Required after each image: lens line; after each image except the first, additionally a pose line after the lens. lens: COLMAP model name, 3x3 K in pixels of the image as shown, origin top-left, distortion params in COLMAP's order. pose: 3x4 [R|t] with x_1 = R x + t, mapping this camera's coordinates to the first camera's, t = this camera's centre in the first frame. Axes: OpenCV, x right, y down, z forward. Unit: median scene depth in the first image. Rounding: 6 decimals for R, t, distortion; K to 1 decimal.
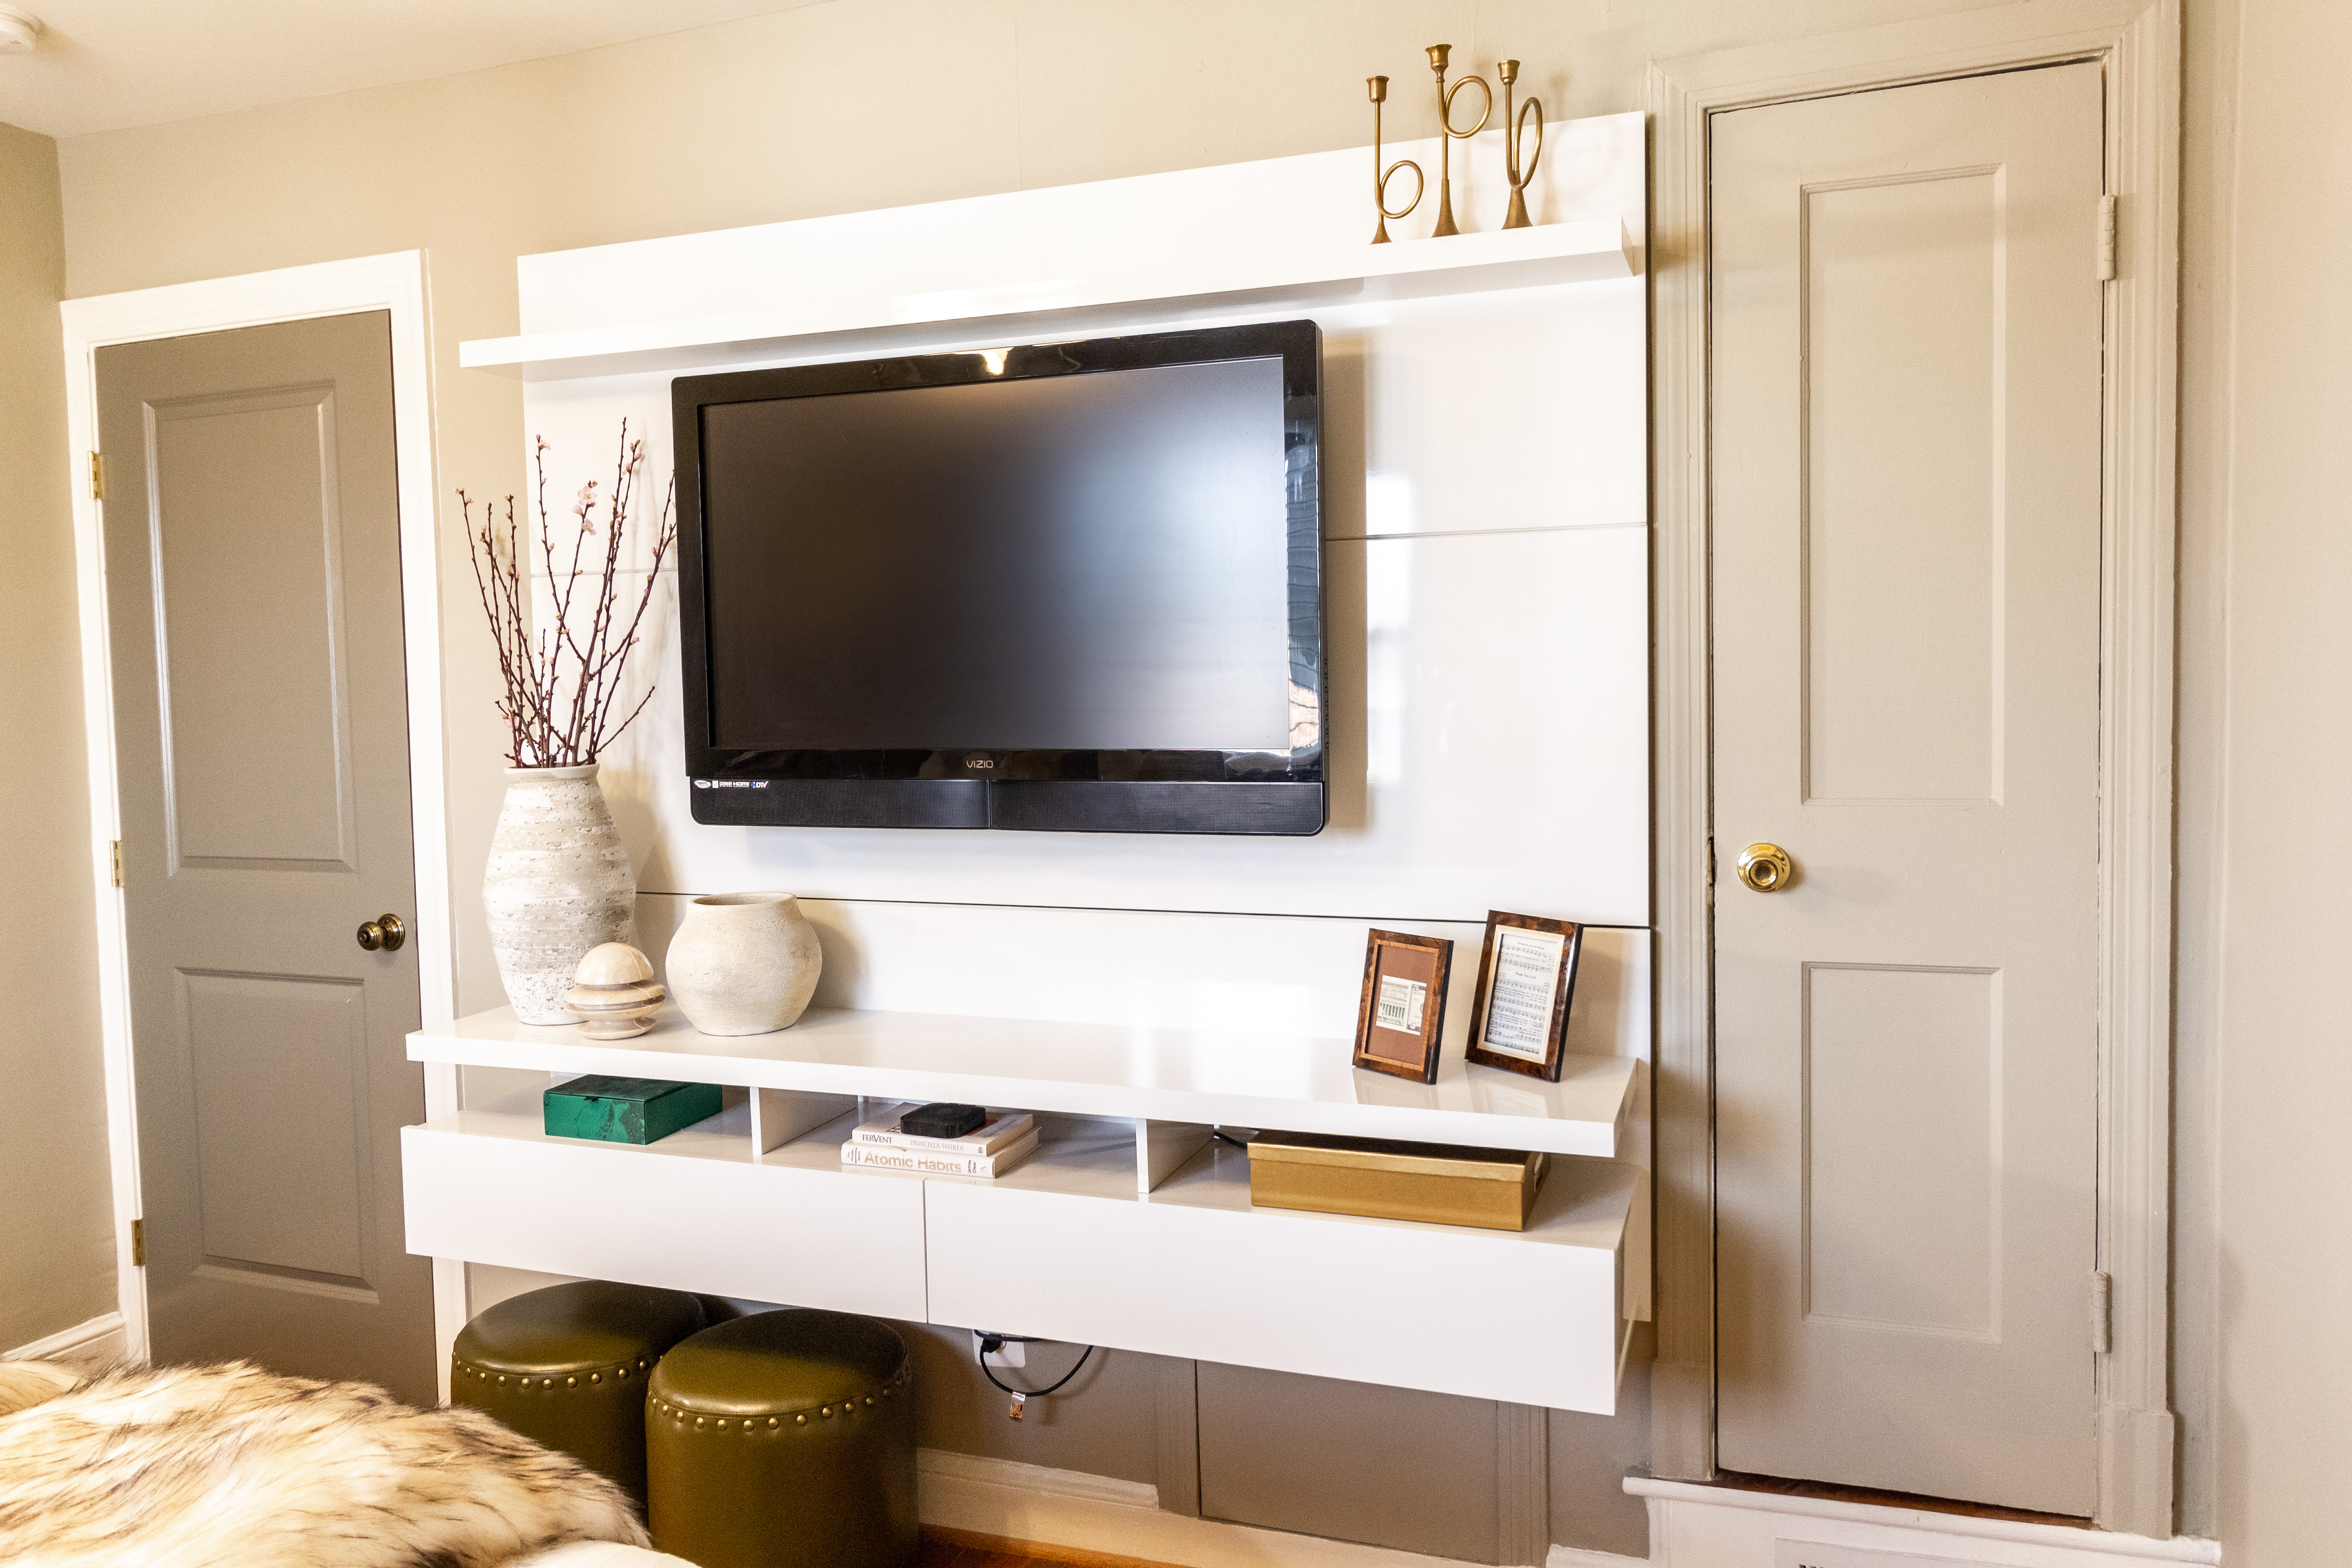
lens RADIAL K [[1604.2, 0, 1176.0], [0, 1604.2, 784.0], [0, 0, 1]] dist [-0.001756, -0.003138]
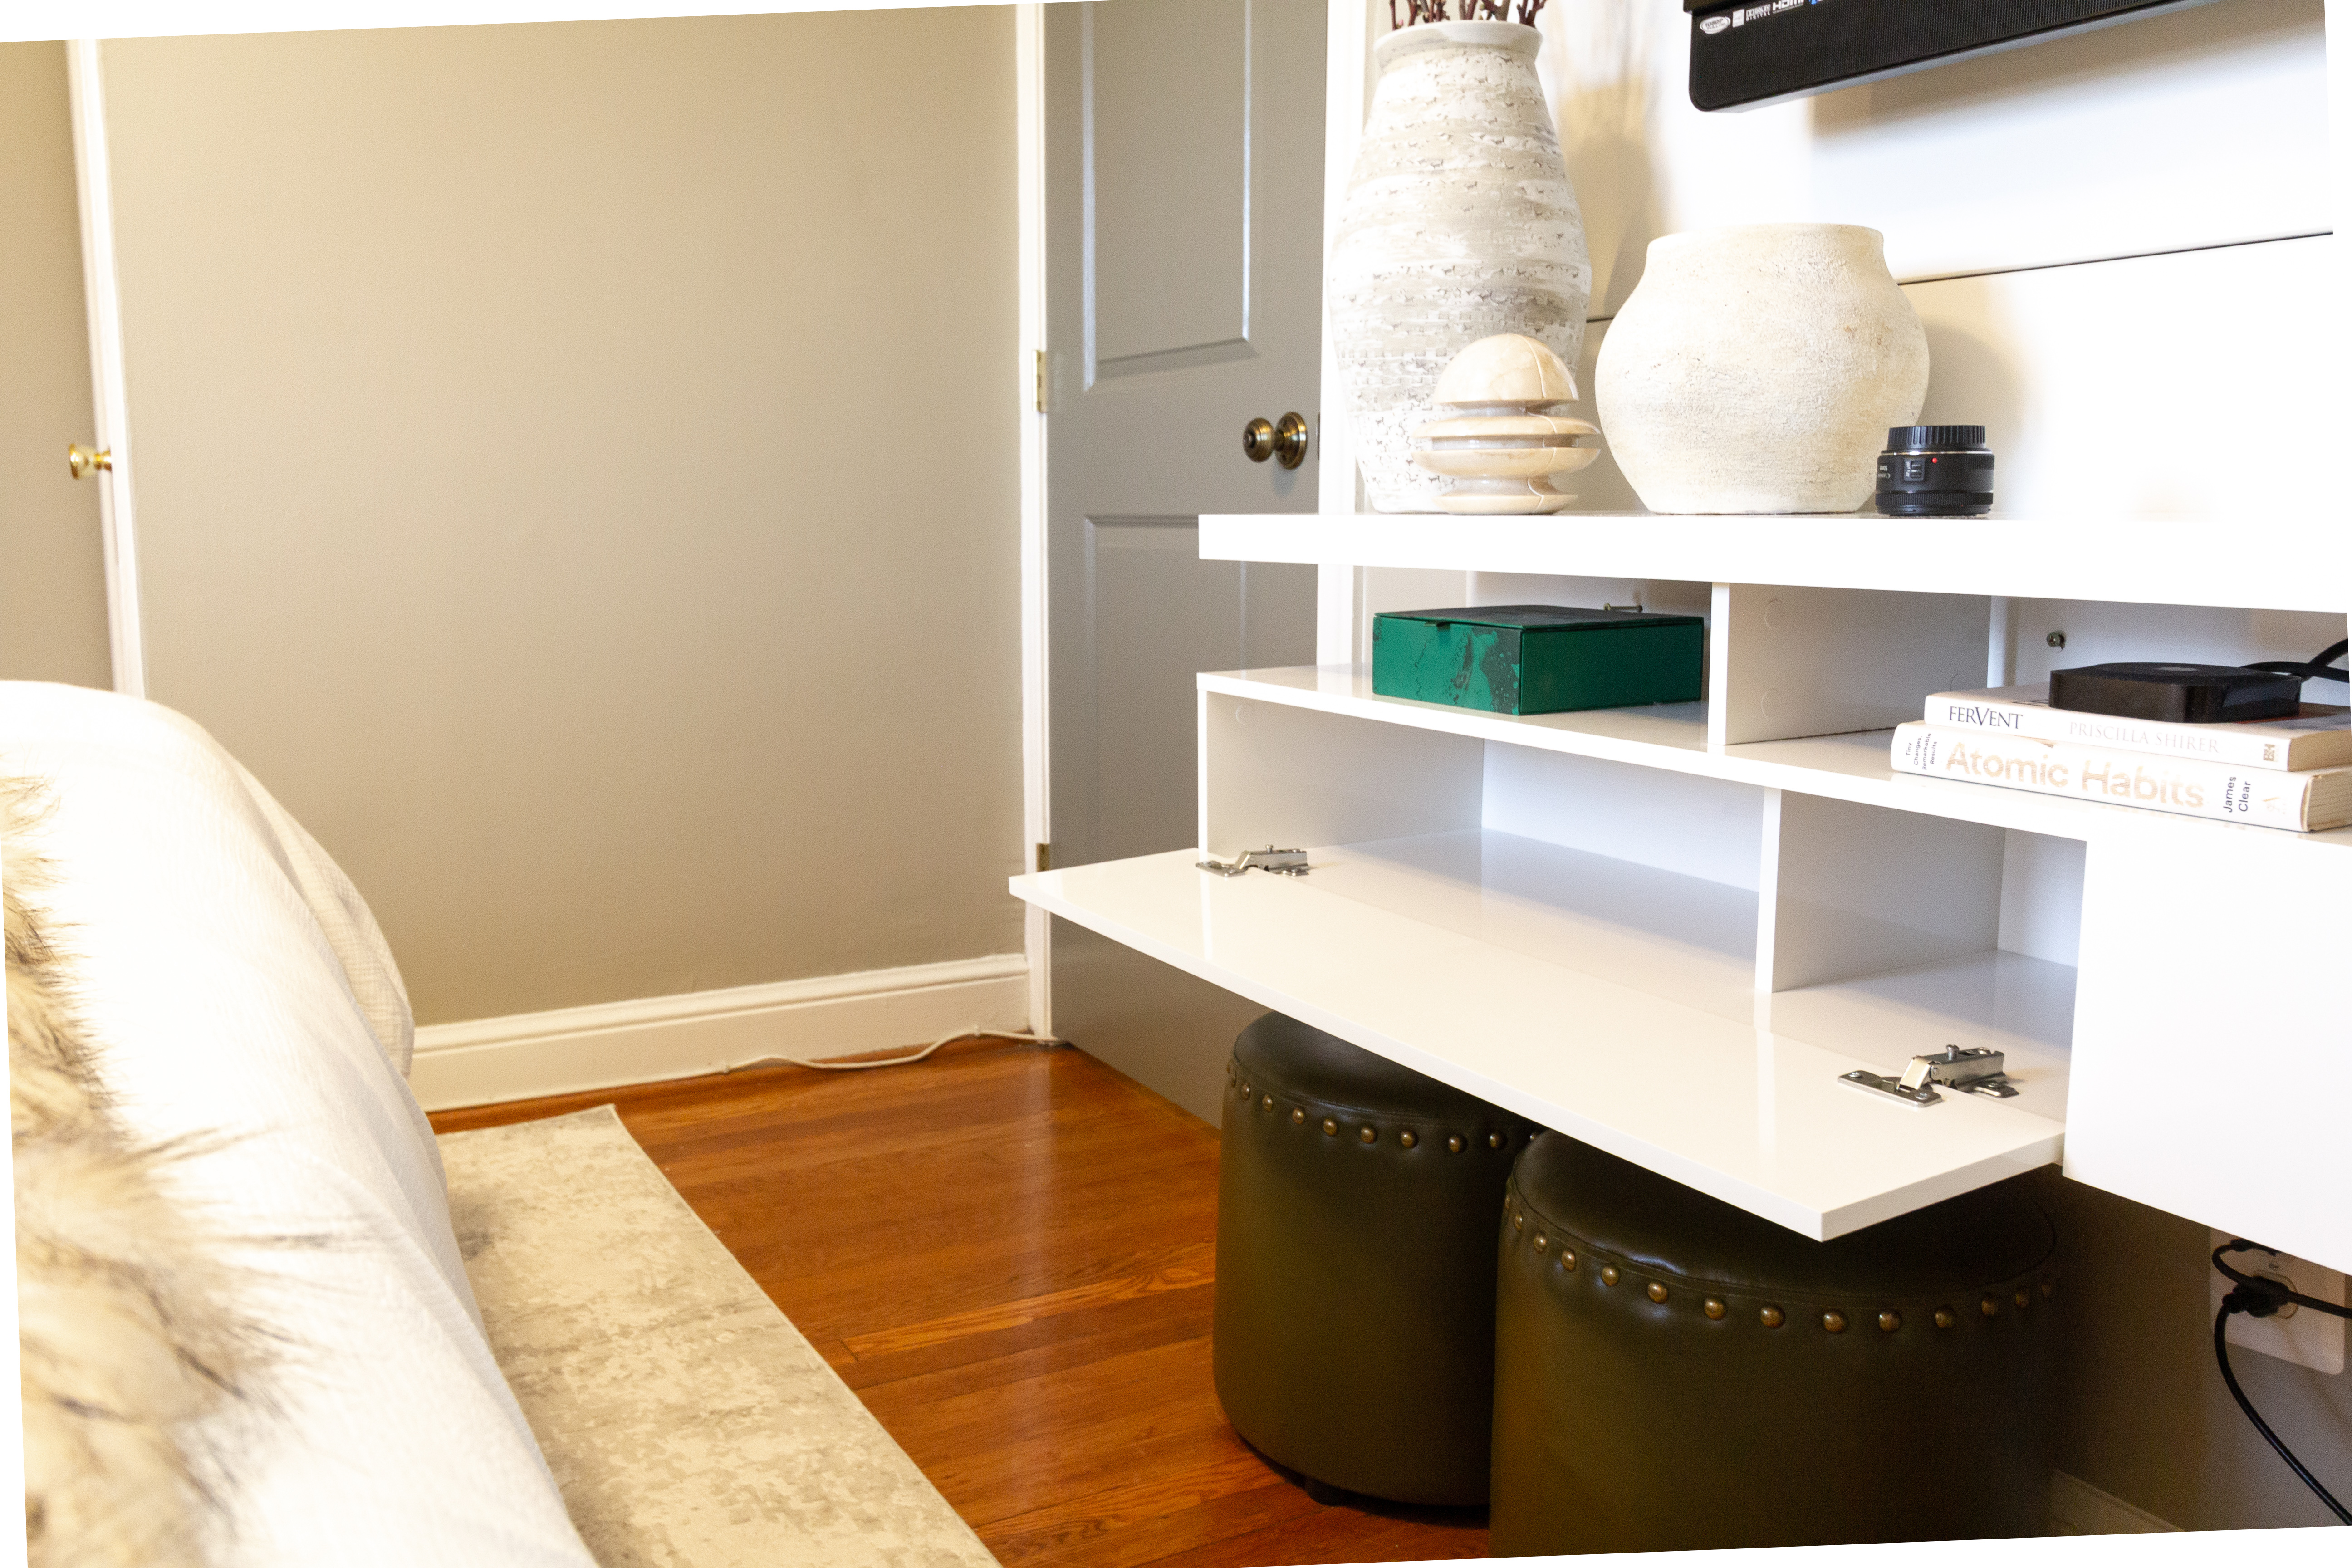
lens RADIAL K [[1820.3, 0, 1176.0], [0, 1820.3, 784.0], [0, 0, 1]] dist [0.001995, 0.006237]
pose [[0.764211, 0.112273, -0.635119, -0.042848], [-0.050023, 0.992084, 0.115186, 0.177306], [0.643023, -0.056256, 0.763778, 0.466218]]
